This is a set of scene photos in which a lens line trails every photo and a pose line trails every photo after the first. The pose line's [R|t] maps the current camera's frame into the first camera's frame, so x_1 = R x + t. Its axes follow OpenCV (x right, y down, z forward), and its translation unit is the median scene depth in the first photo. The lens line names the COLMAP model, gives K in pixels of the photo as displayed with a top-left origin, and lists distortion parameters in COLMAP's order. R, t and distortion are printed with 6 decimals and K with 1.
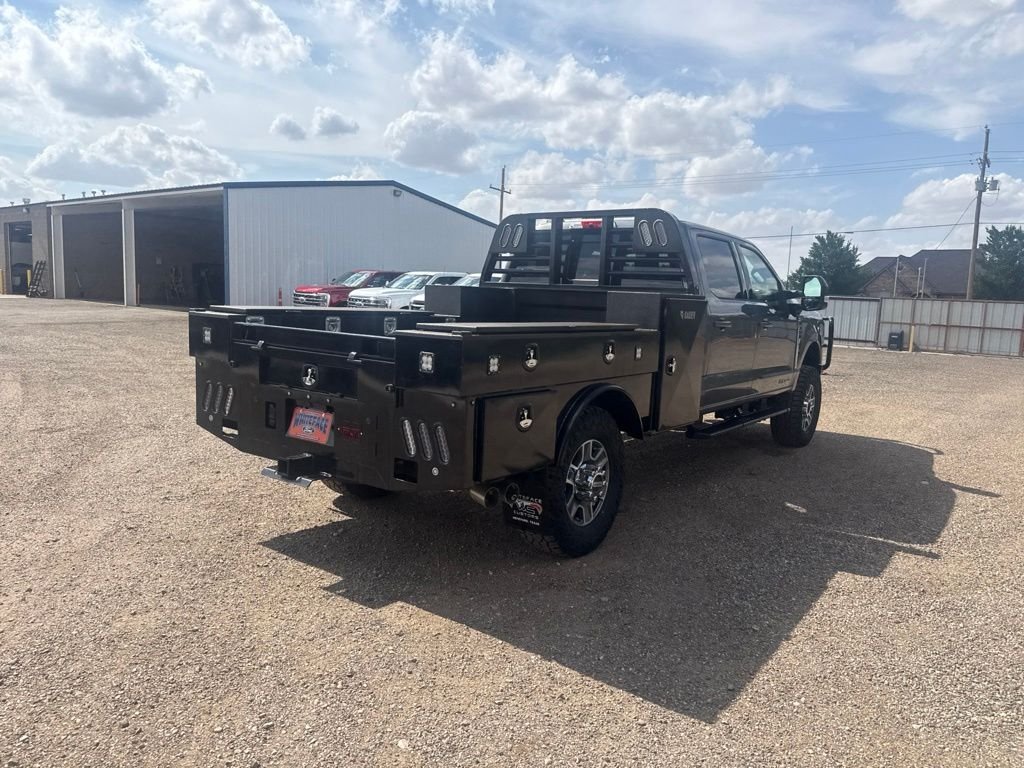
lens RADIAL K [[752.8, 0, 512.0], [0, 752.8, 384.0], [0, 0, 1]] dist [-0.002247, 0.009954]
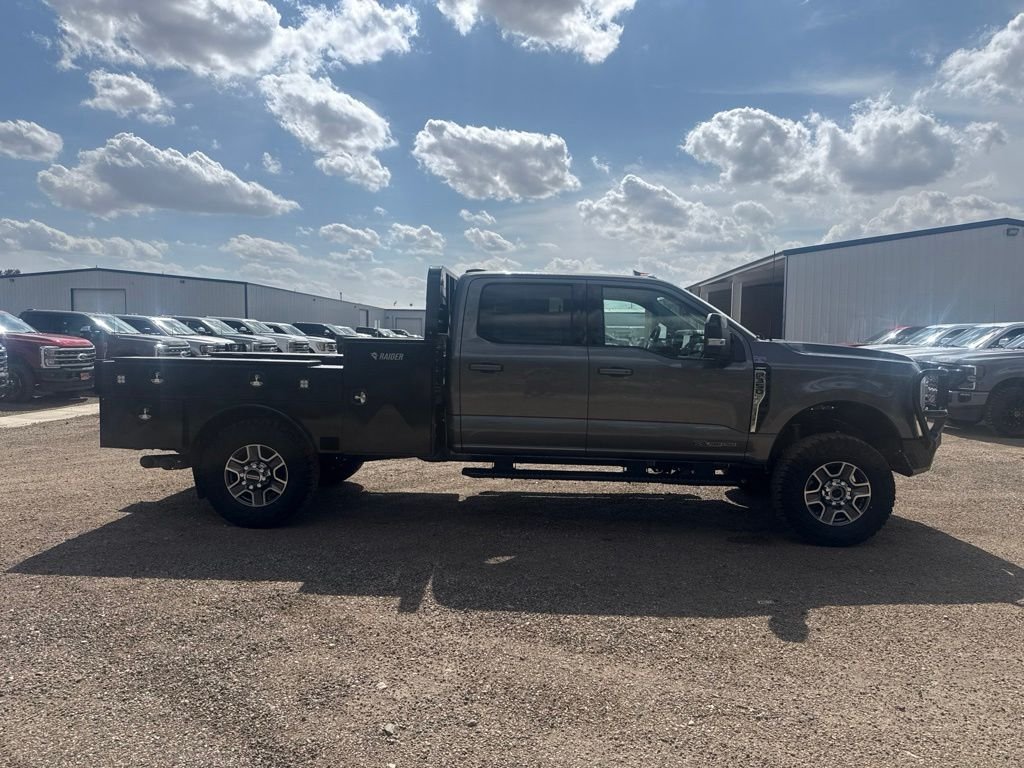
lens RADIAL K [[752.8, 0, 512.0], [0, 752.8, 384.0], [0, 0, 1]] dist [-0.002247, 0.009954]
pose [[0.565976, 0.023444, -0.824089, 1.489249], [-0.095193, 0.994768, -0.037078, -0.029470], [0.818908, 0.099432, 0.565246, 0.584344]]
